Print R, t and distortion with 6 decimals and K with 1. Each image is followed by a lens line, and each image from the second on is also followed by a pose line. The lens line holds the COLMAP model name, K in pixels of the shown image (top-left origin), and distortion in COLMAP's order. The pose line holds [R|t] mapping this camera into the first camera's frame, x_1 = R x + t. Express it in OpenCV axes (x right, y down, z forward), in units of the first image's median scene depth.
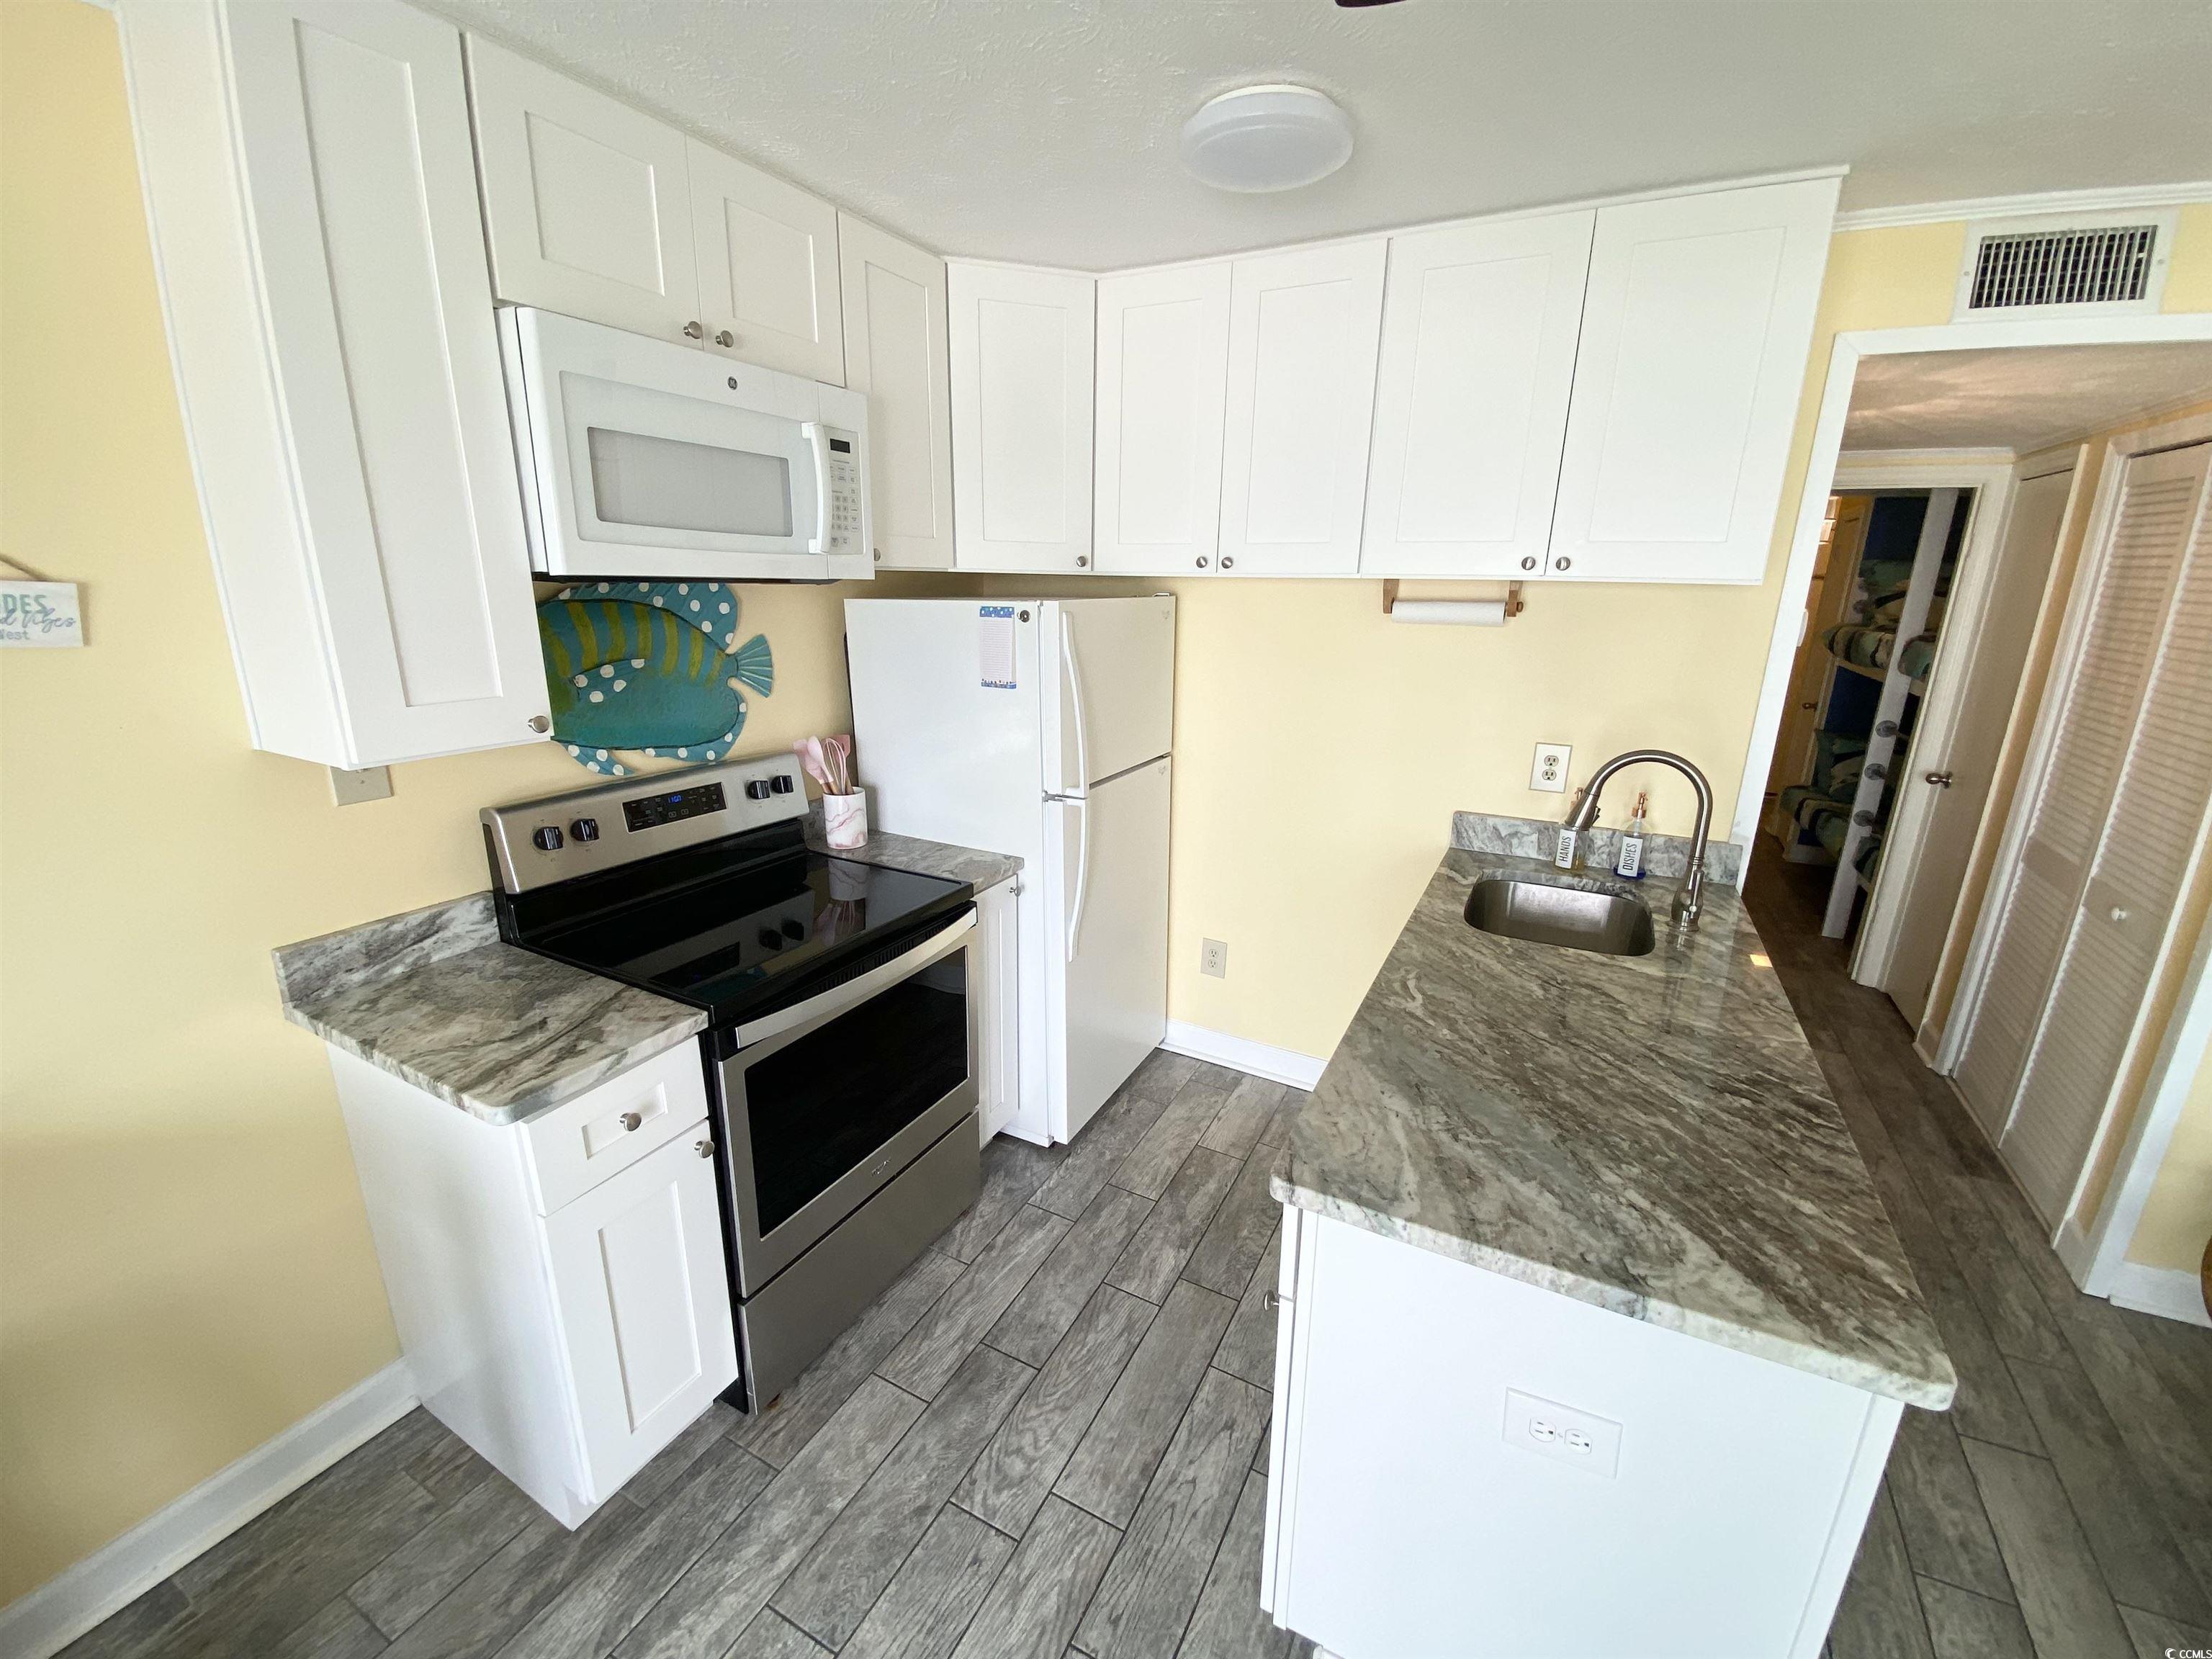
lens RADIAL K [[891.8, 0, 1100.4], [0, 891.8, 809.2], [0, 0, 1]] dist [0.015015, -0.019949]
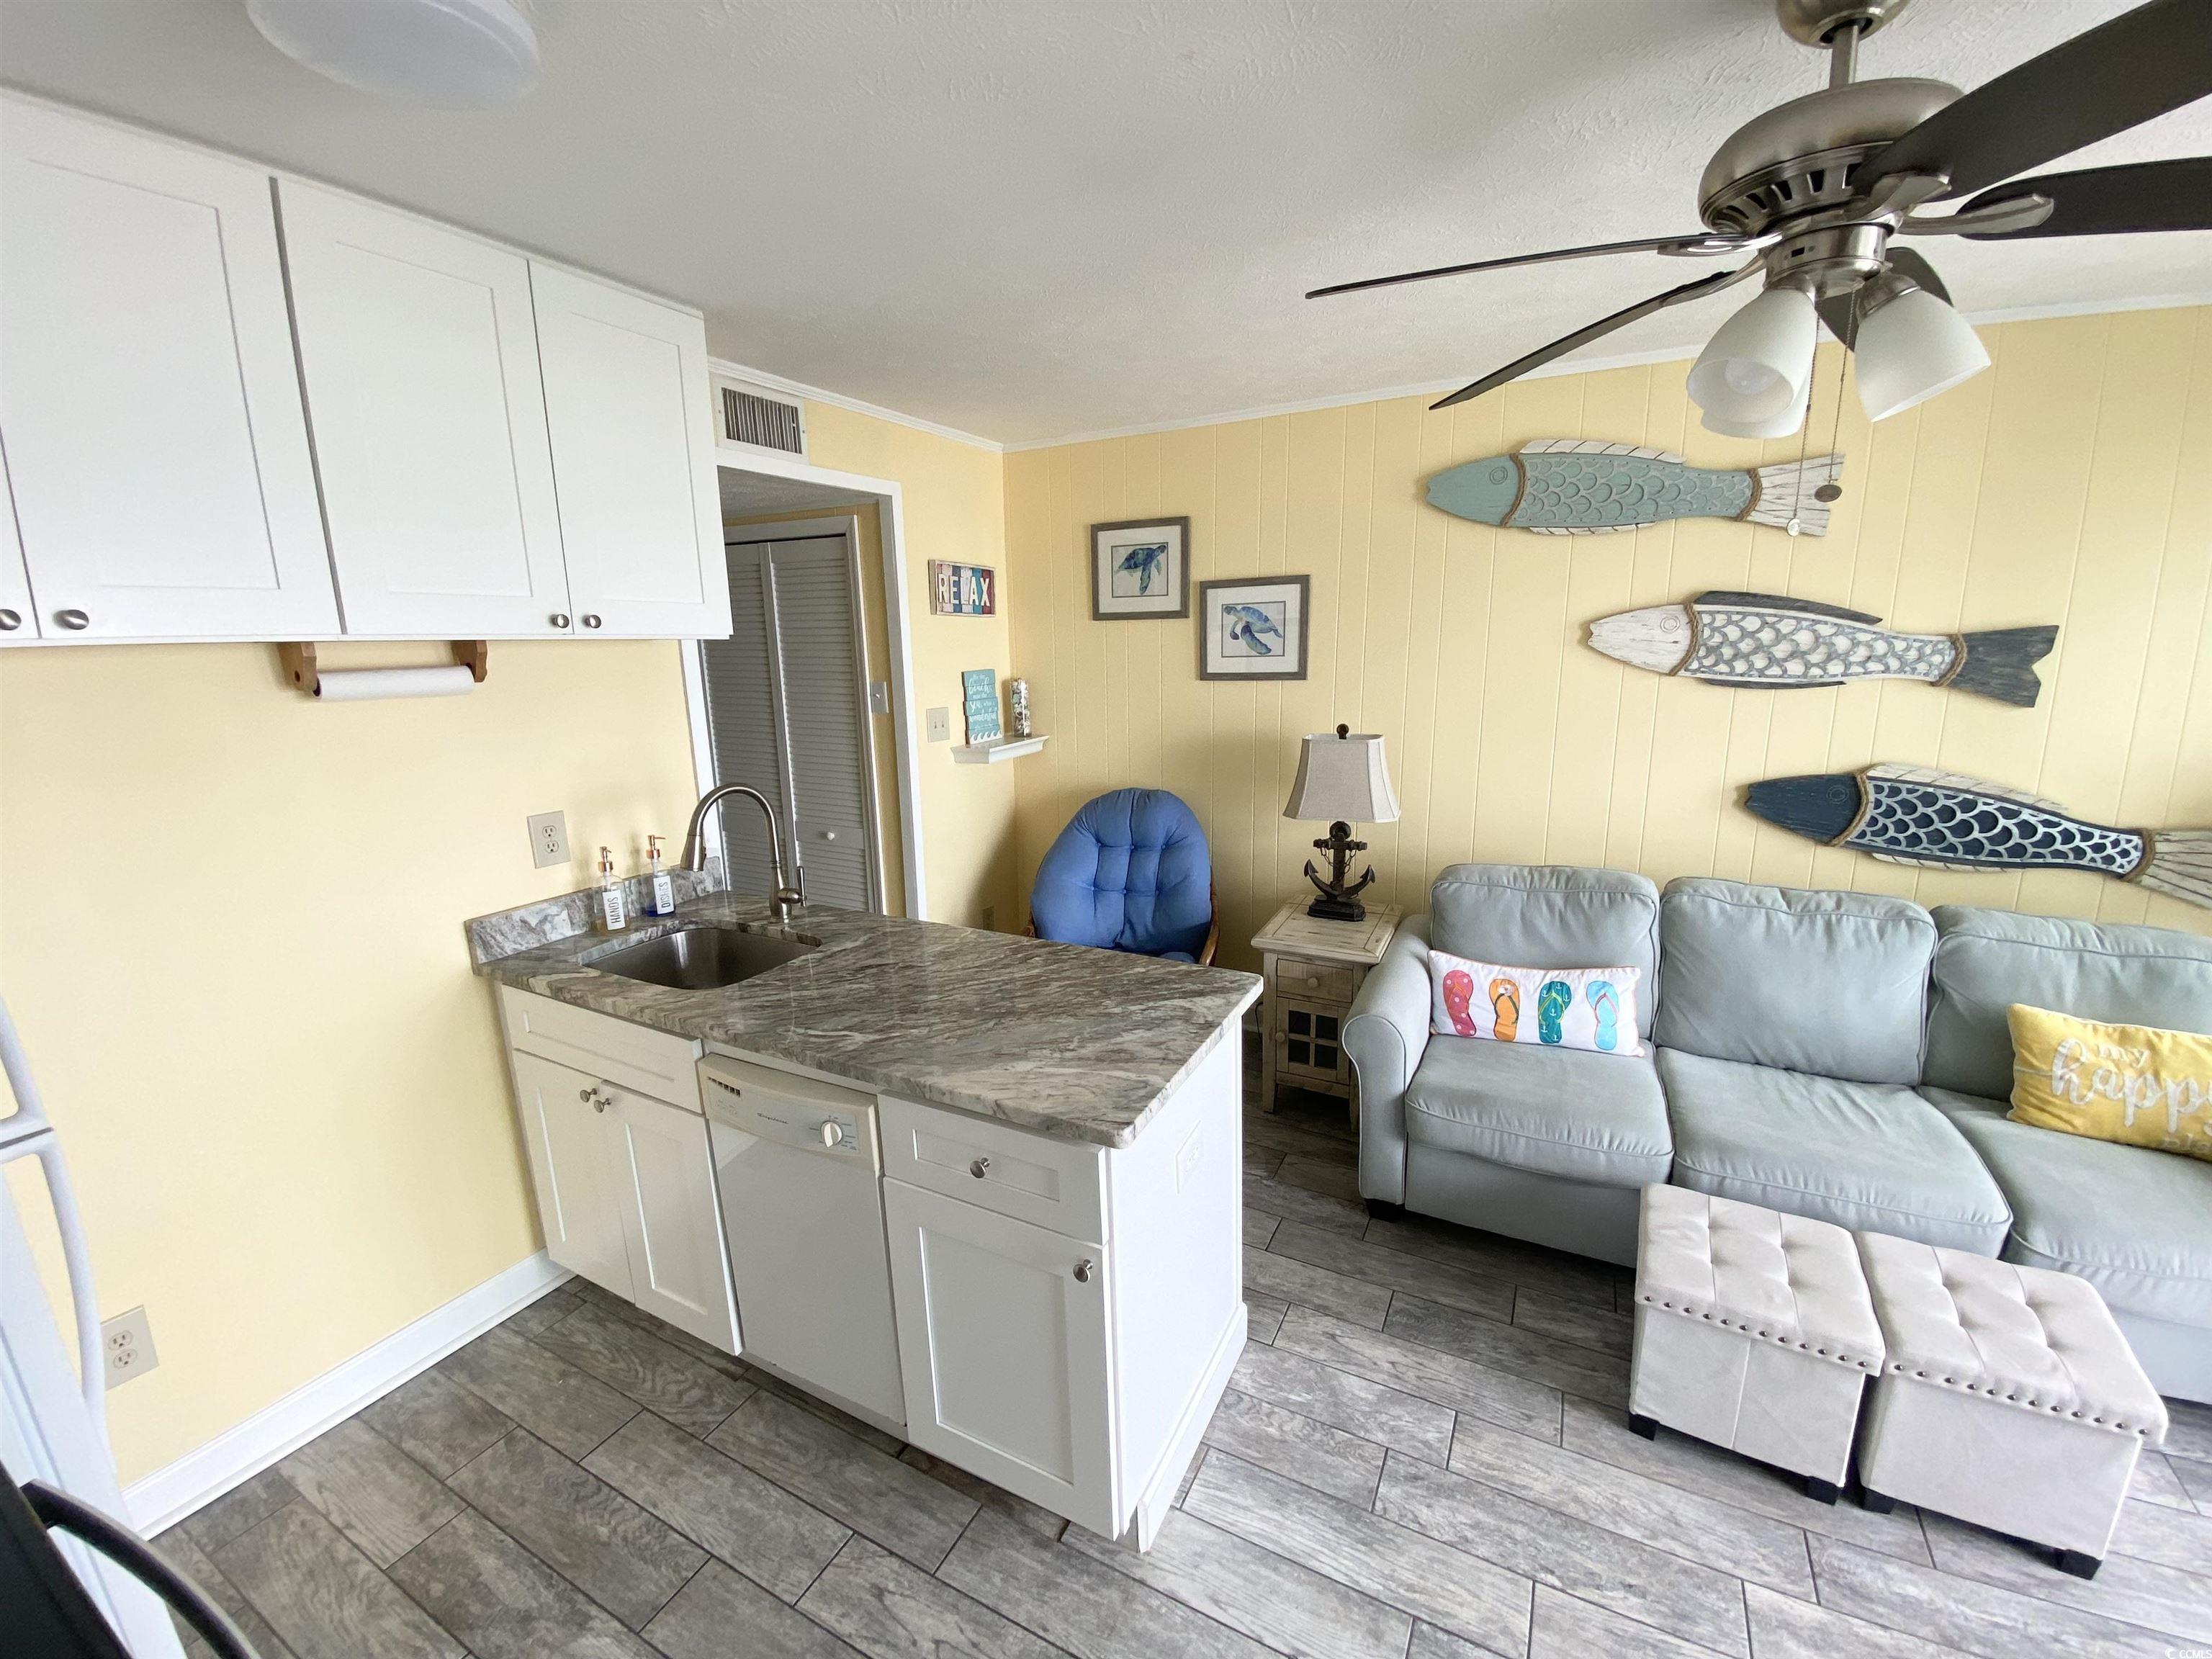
lens RADIAL K [[891.8, 0, 1100.4], [0, 891.8, 809.2], [0, 0, 1]] dist [0.015015, -0.019949]
pose [[-0.005336, -0.201541, 0.979465, -0.624171], [0.268941, 0.943102, 0.195524, -0.160940], [-0.963142, 0.264461, 0.049170, 0.617263]]
